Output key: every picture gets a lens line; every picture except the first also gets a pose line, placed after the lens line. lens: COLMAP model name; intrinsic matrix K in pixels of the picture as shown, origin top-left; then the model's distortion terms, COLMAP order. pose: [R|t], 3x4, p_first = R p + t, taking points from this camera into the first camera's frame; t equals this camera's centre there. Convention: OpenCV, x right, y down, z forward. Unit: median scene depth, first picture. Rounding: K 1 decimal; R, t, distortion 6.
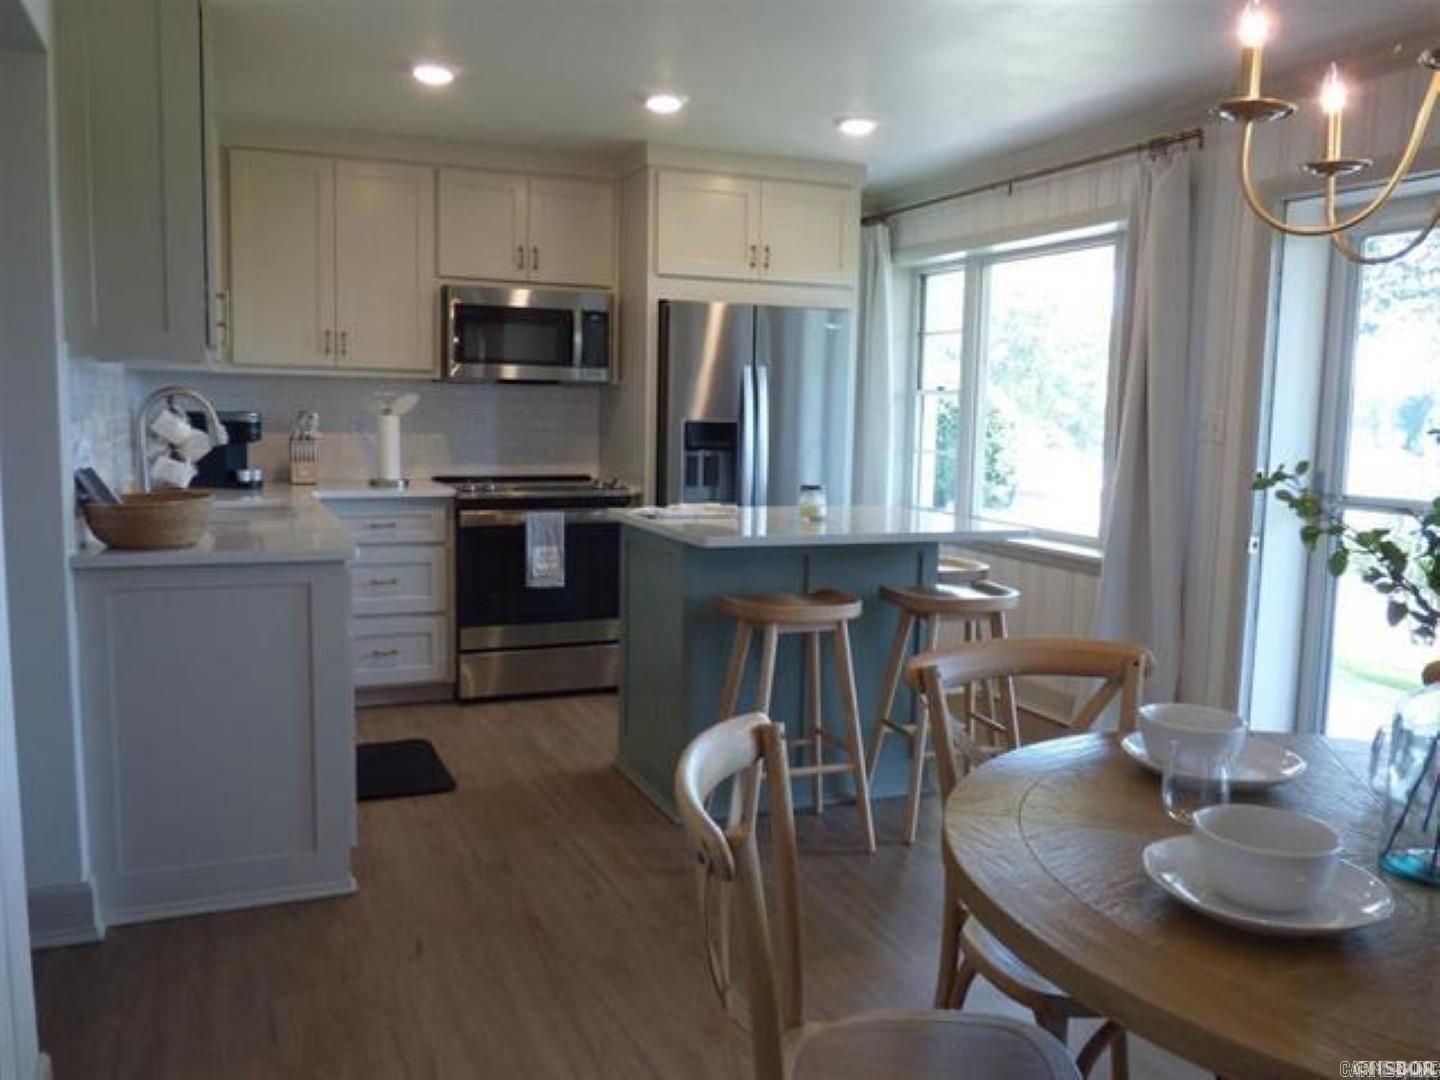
lens RADIAL K [[1222.4, 0, 720.0], [0, 1222.4, 540.0], [0, 0, 1]] dist [0.038258, 0.003220]
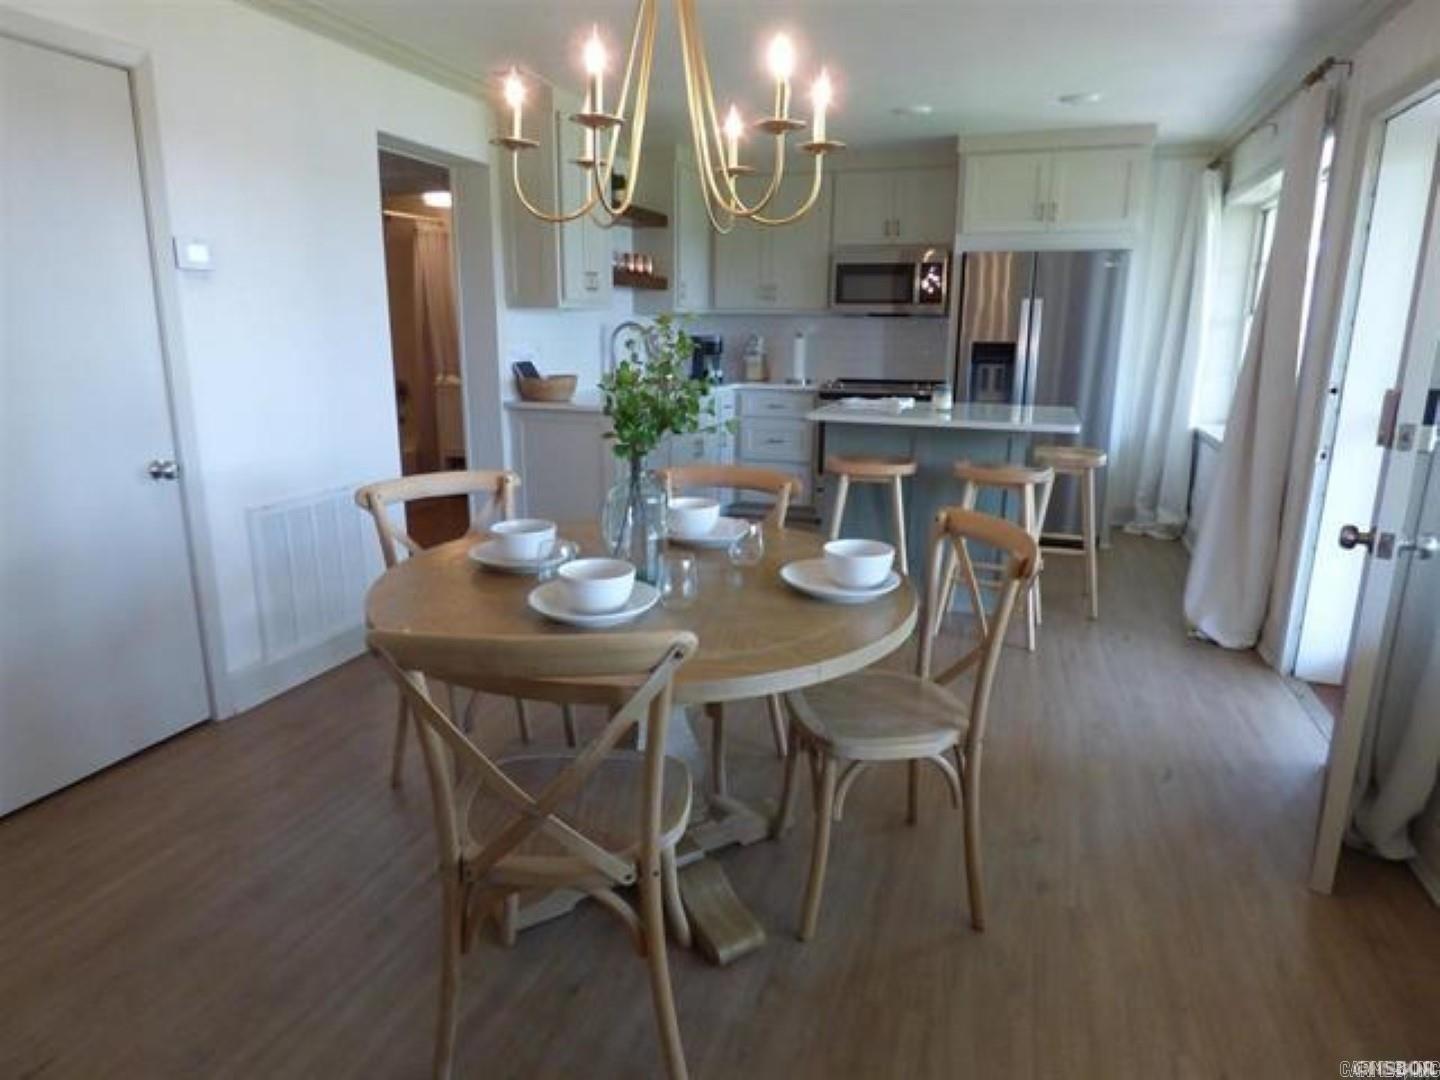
lens RADIAL K [[884.3, 0, 720.0], [0, 884.3, 540.0], [0, 0, 1]] dist [-0.001760, -0.002725]
pose [[0.760371, 0.140343, -0.634145, 0.417849], [-0.068916, 0.988297, 0.136086, 0.008742], [0.645822, -0.059773, 0.761145, 0.041339]]
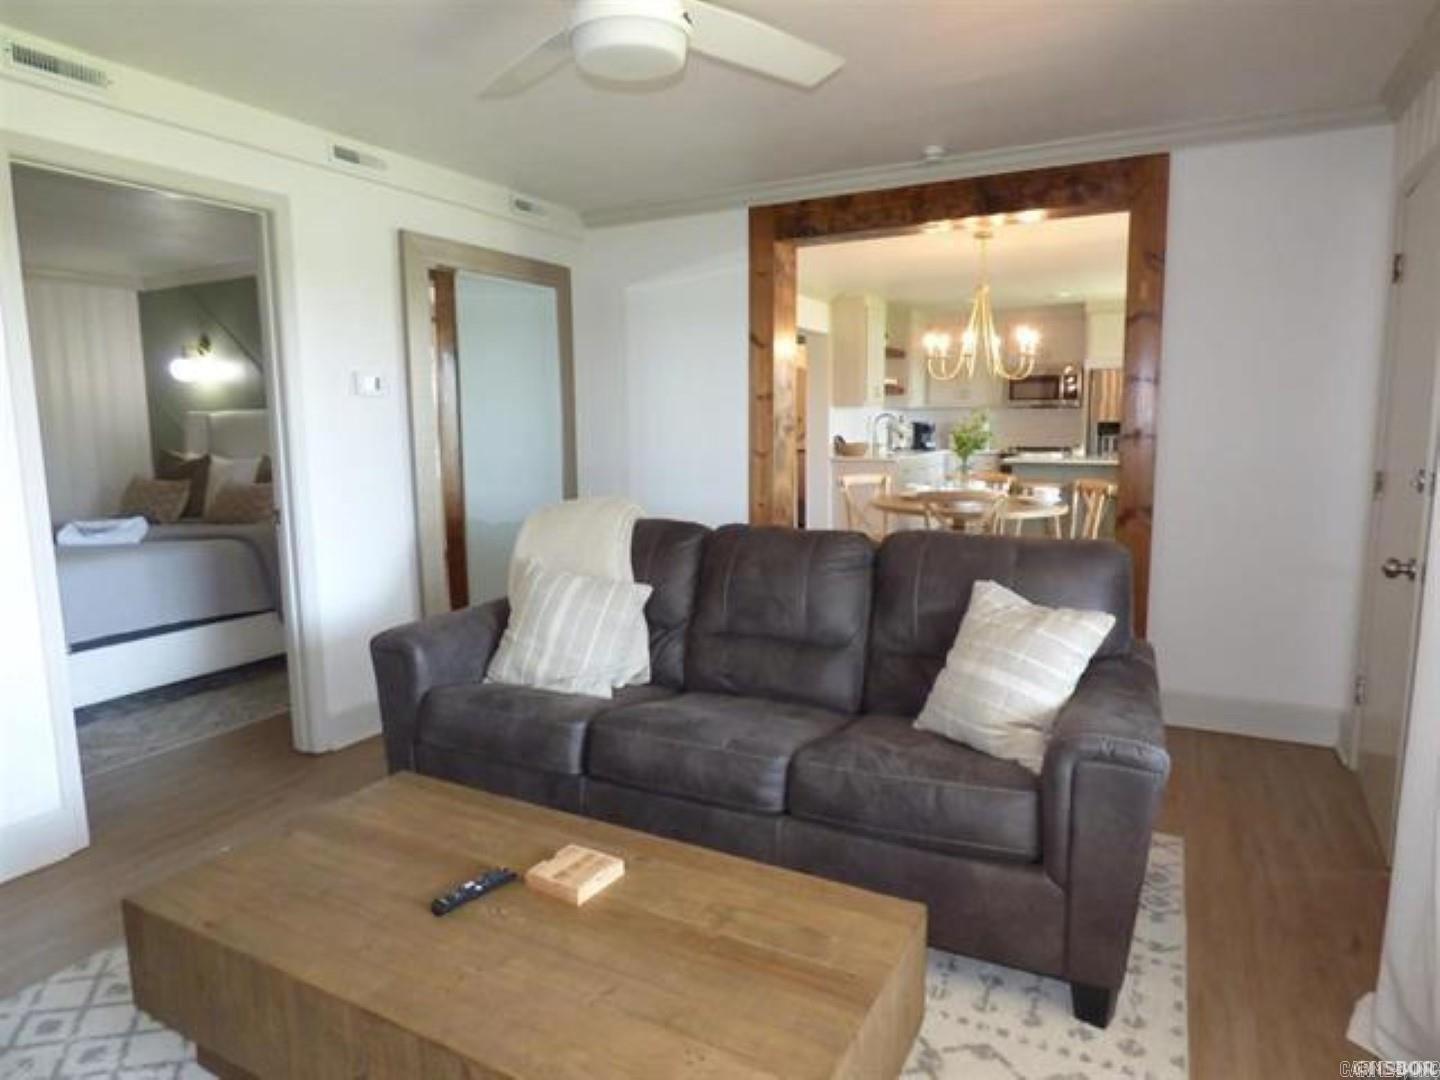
lens RADIAL K [[884.3, 0, 720.0], [0, 884.3, 540.0], [0, 0, 1]] dist [-0.001760, -0.002725]
pose [[0.657998, 0.077087, -0.749063, 0.752364], [-0.067569, 0.996778, 0.043224, 0.097790], [0.749982, 0.022172, 0.661087, -0.602847]]
